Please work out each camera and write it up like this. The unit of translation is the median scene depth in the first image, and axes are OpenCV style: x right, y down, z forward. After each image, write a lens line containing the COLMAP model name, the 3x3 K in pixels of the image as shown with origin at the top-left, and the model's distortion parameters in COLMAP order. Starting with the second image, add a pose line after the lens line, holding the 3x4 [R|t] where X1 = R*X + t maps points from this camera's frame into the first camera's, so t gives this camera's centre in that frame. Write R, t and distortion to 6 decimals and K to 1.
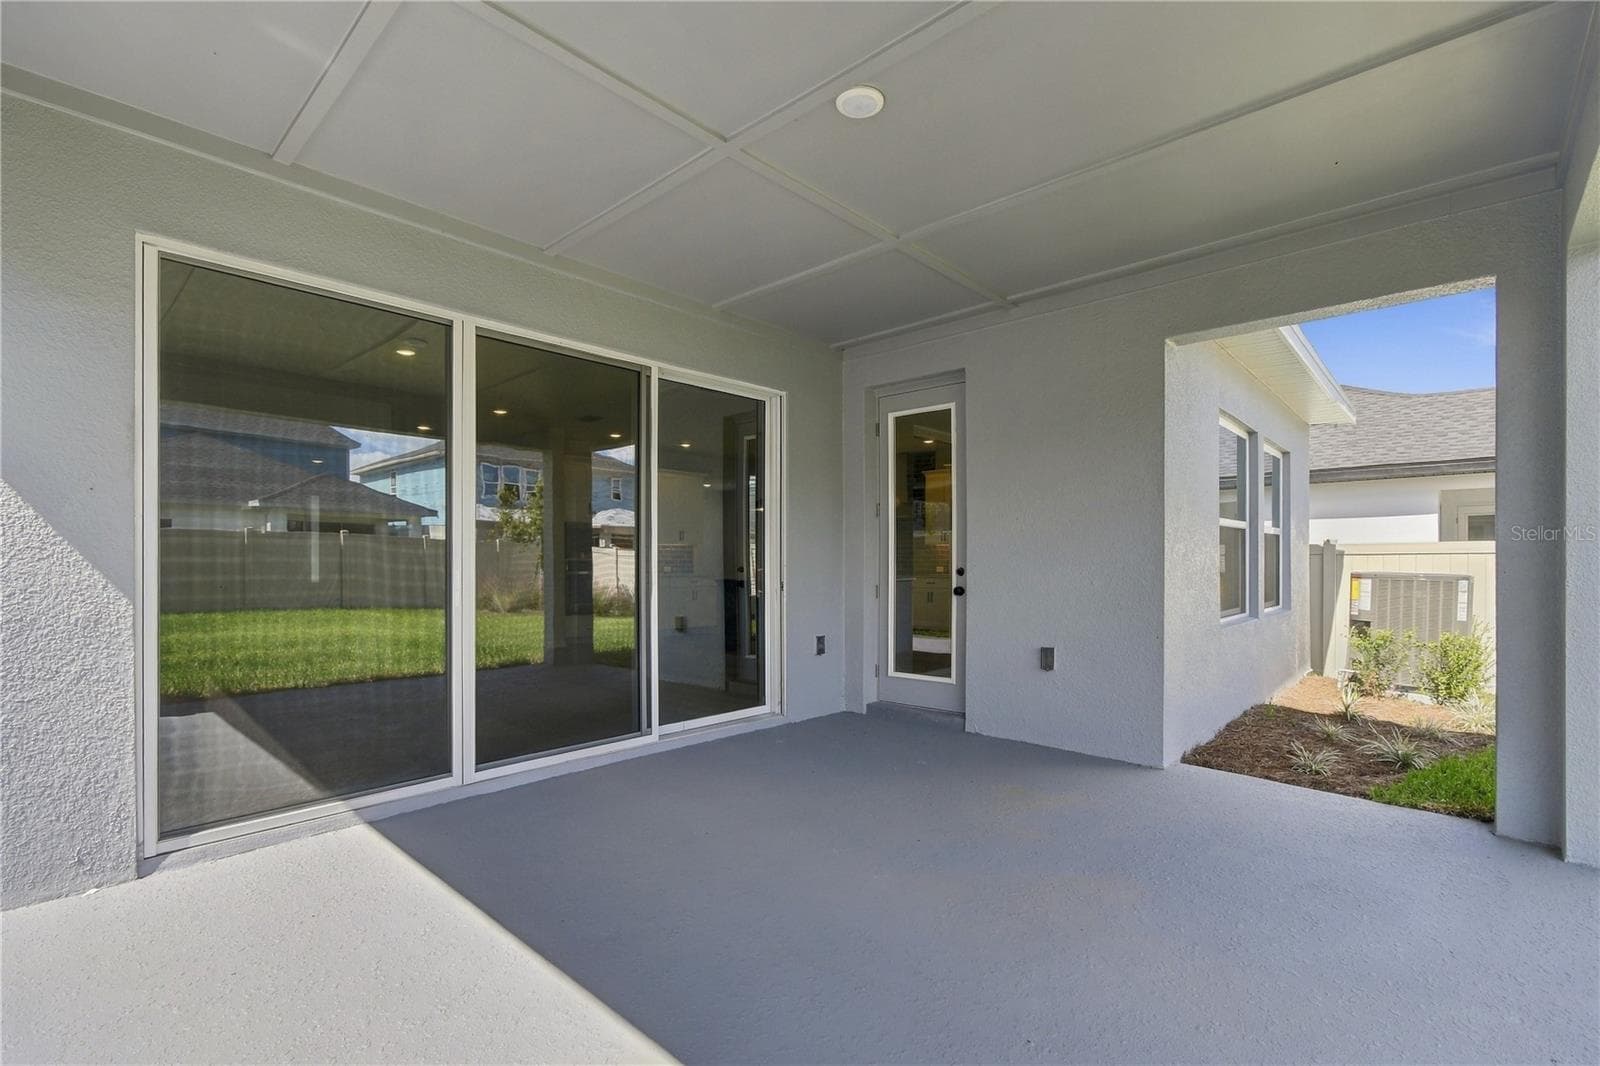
lens RADIAL K [[790.7, 0, 799.4], [0, 790.7, 562.8], [0, 0, 1]] dist [0.001577, 0.000303]
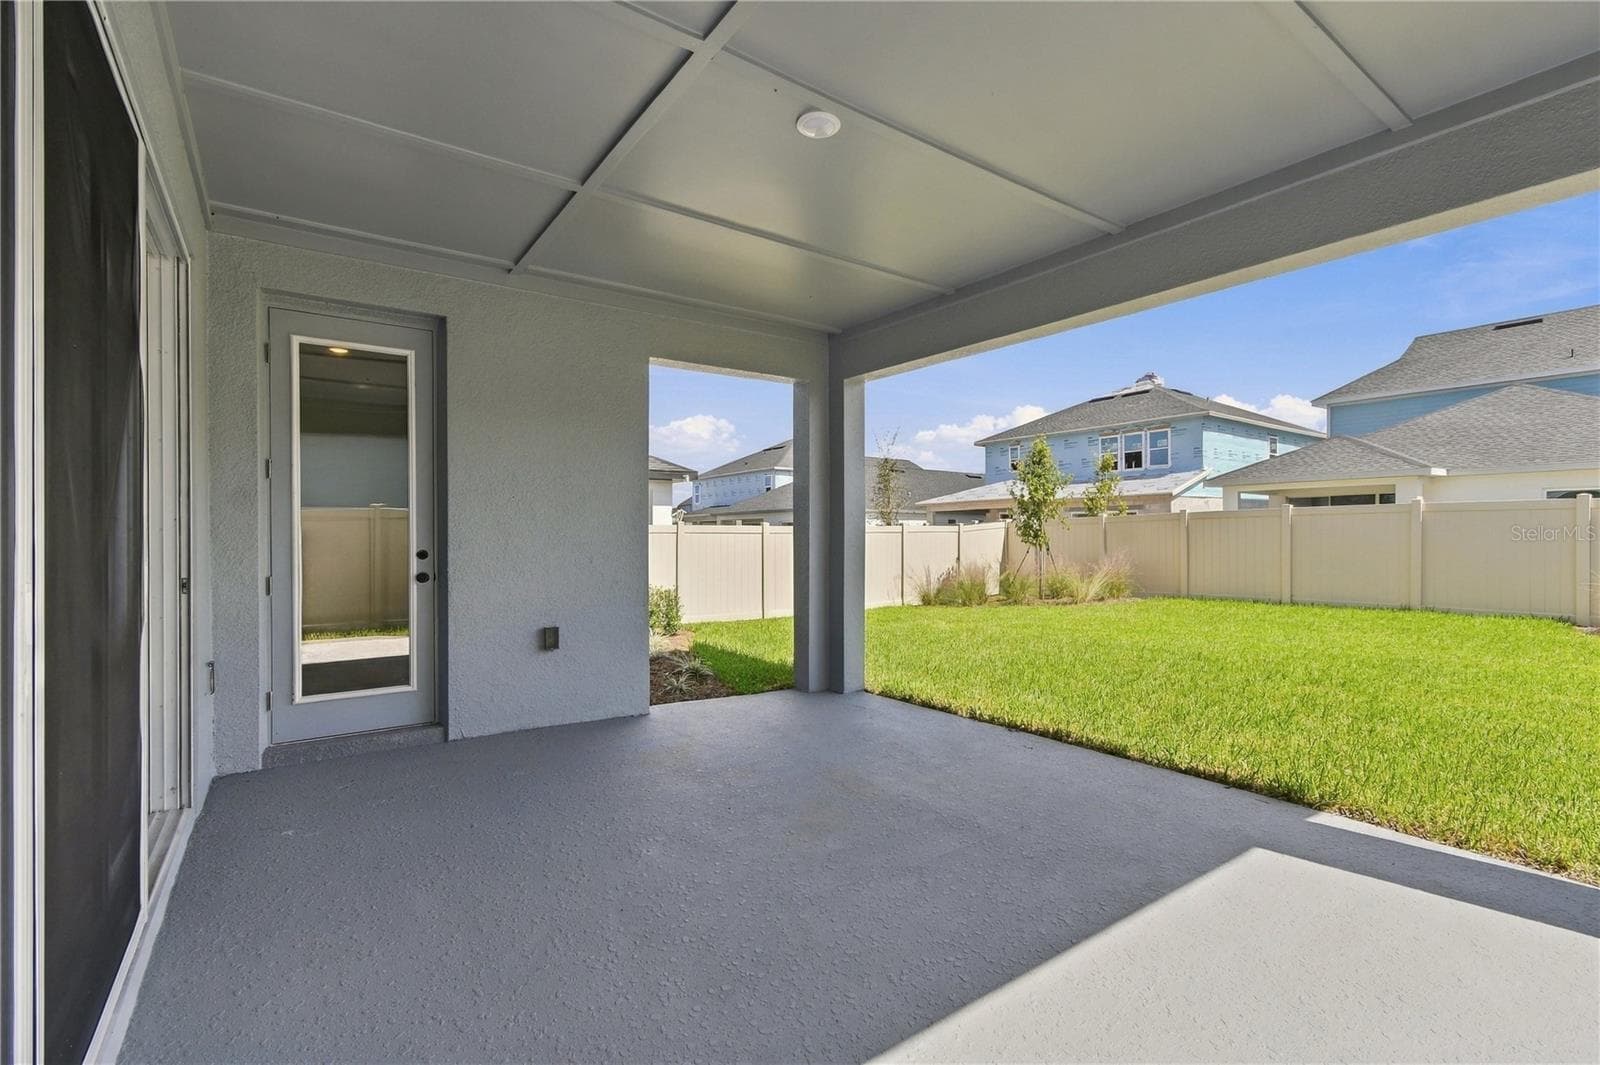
lens RADIAL K [[740.2, 0, 798.2], [0, 740.2, 536.9], [0, 0, 1]] dist [0.003148, 0.001080]
pose [[0.160766, 0.004779, 0.986981, -0.505404], [0.003675, 0.999978, -0.005441, -0.001715], [-0.986986, 0.004501, 0.160745, 0.479541]]
